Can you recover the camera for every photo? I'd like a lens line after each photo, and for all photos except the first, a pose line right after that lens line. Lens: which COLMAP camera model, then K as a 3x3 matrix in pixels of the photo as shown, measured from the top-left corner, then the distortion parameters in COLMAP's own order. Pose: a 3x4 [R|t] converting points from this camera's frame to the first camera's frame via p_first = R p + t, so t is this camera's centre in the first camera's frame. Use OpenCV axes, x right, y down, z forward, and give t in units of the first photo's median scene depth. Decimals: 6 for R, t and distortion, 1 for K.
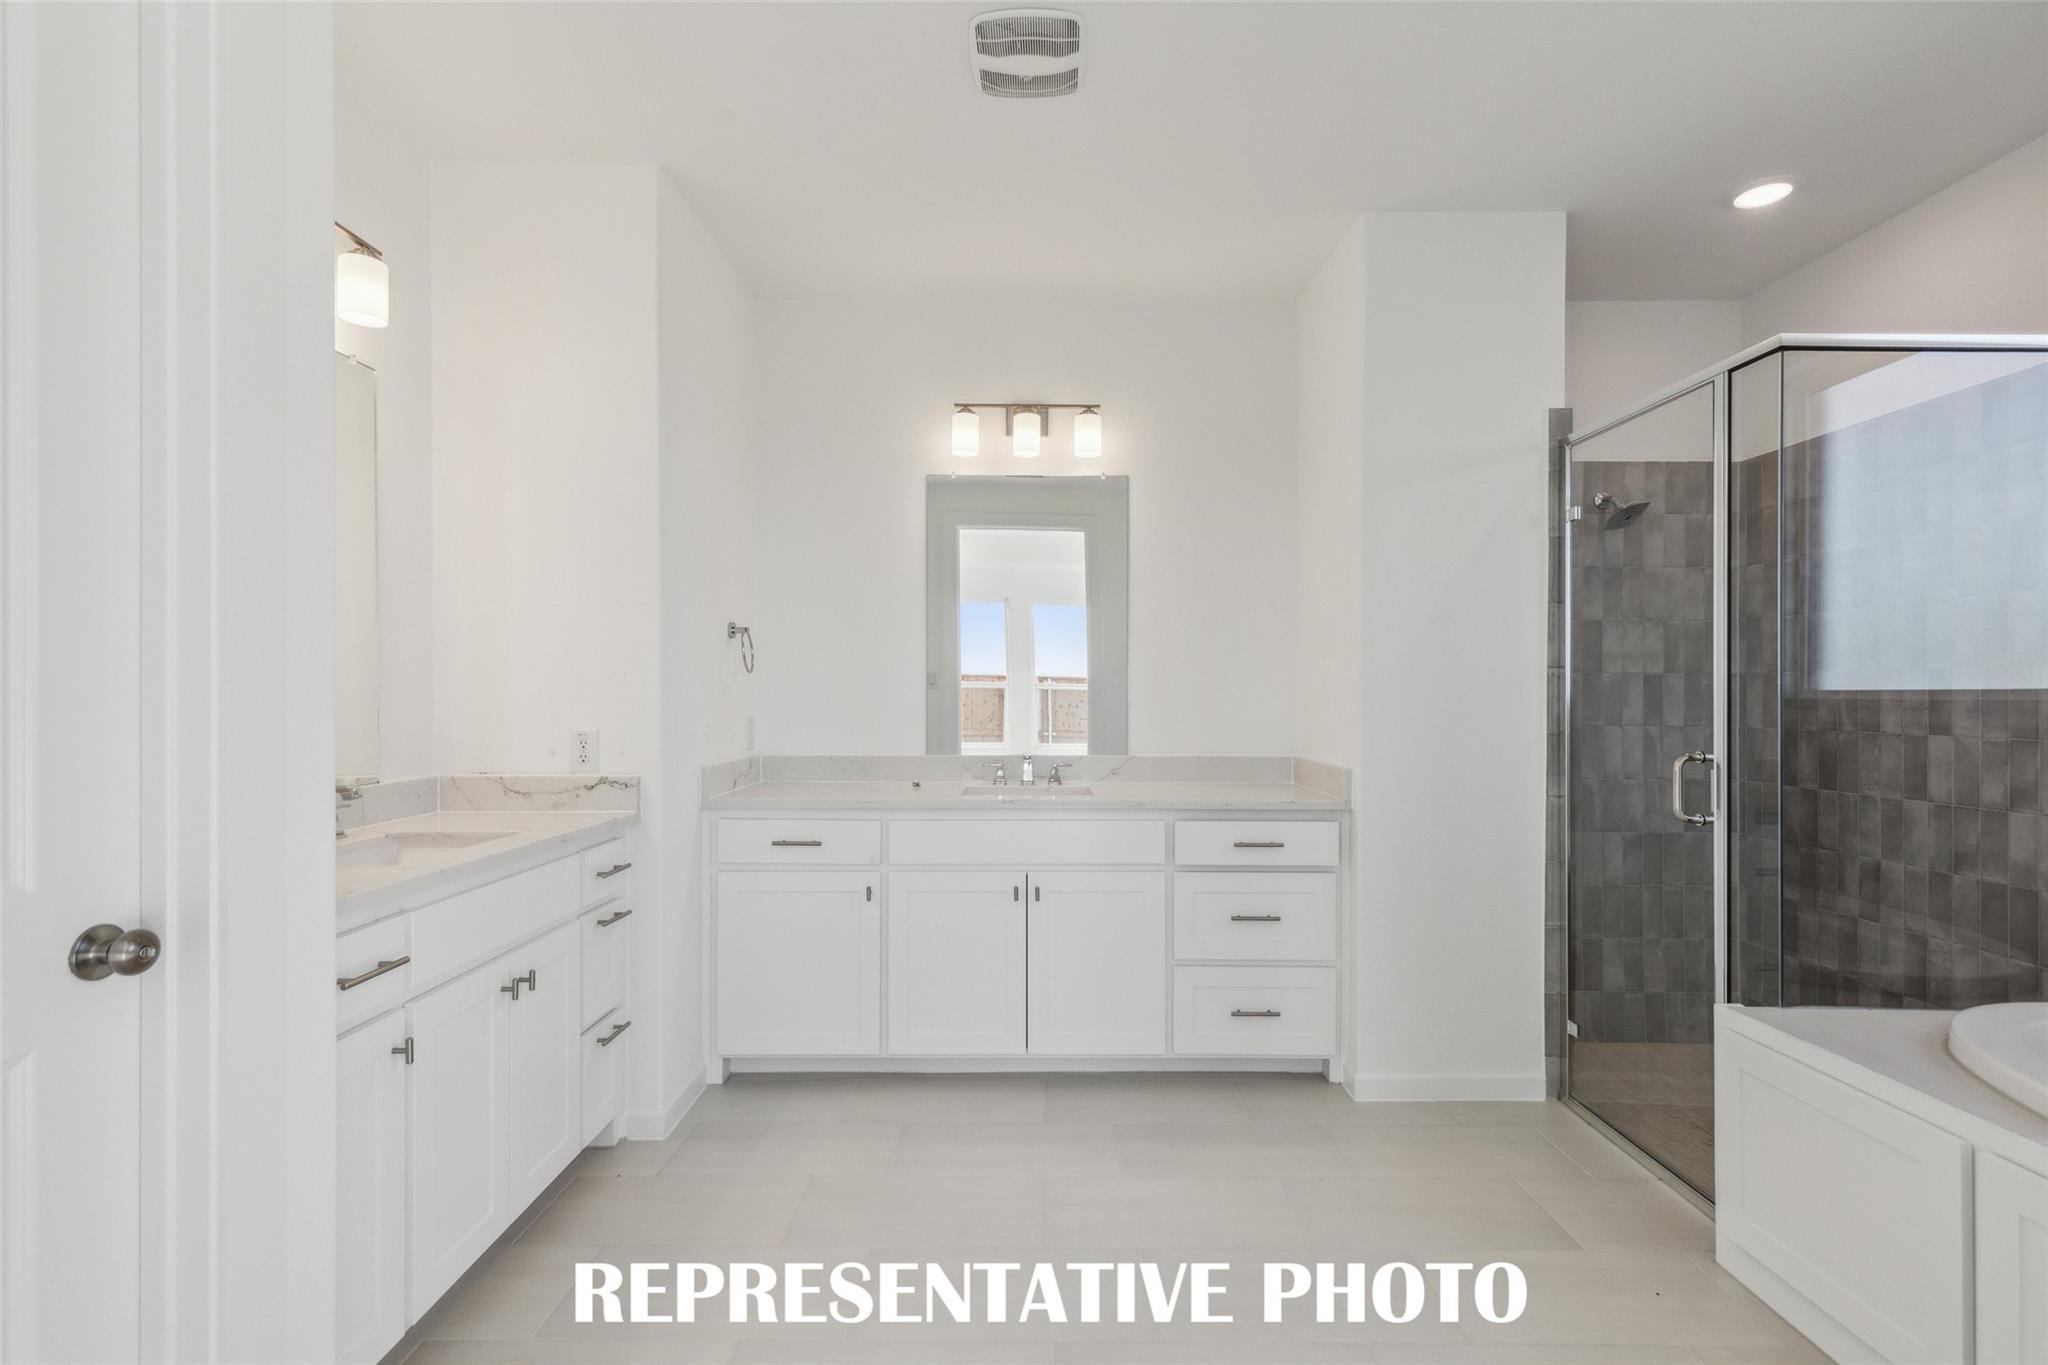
lens RADIAL K [[933.5, 0, 1025.7], [0, 933.5, 695.1], [0, 0, 1]] dist [0.002813, -0.000165]
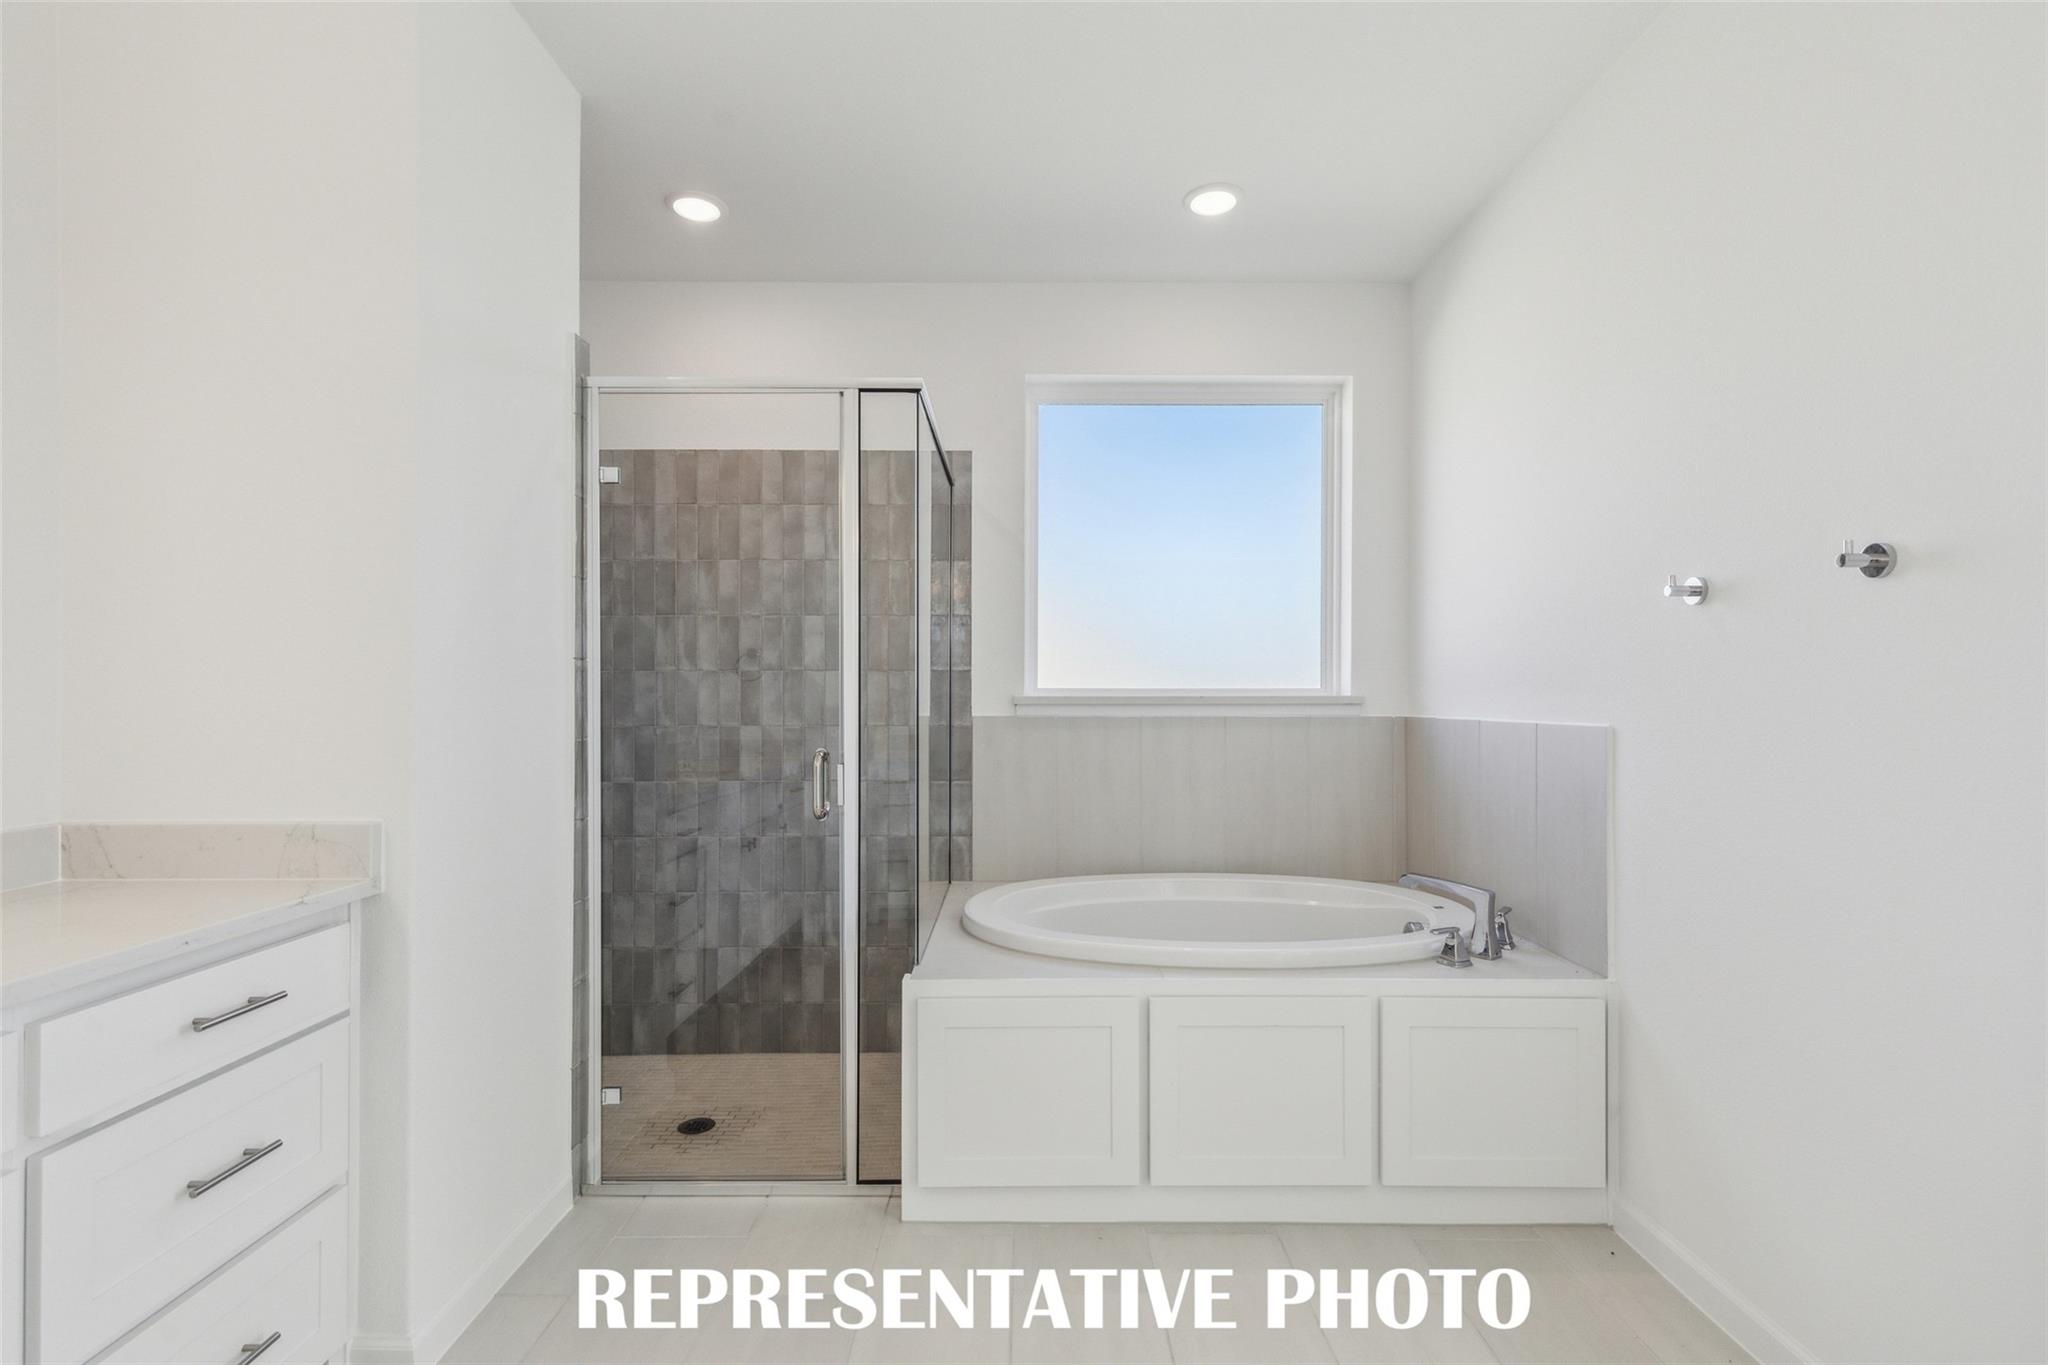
lens RADIAL K [[933.5, 0, 1025.7], [0, 933.5, 695.1], [0, 0, 1]] dist [0.002813, -0.000165]
pose [[-0.005515, -0.007428, 0.999957, -0.236377], [0.004618, 0.999962, 0.007454, -0.003936], [-0.999974, 0.004659, -0.005480, 0.619380]]
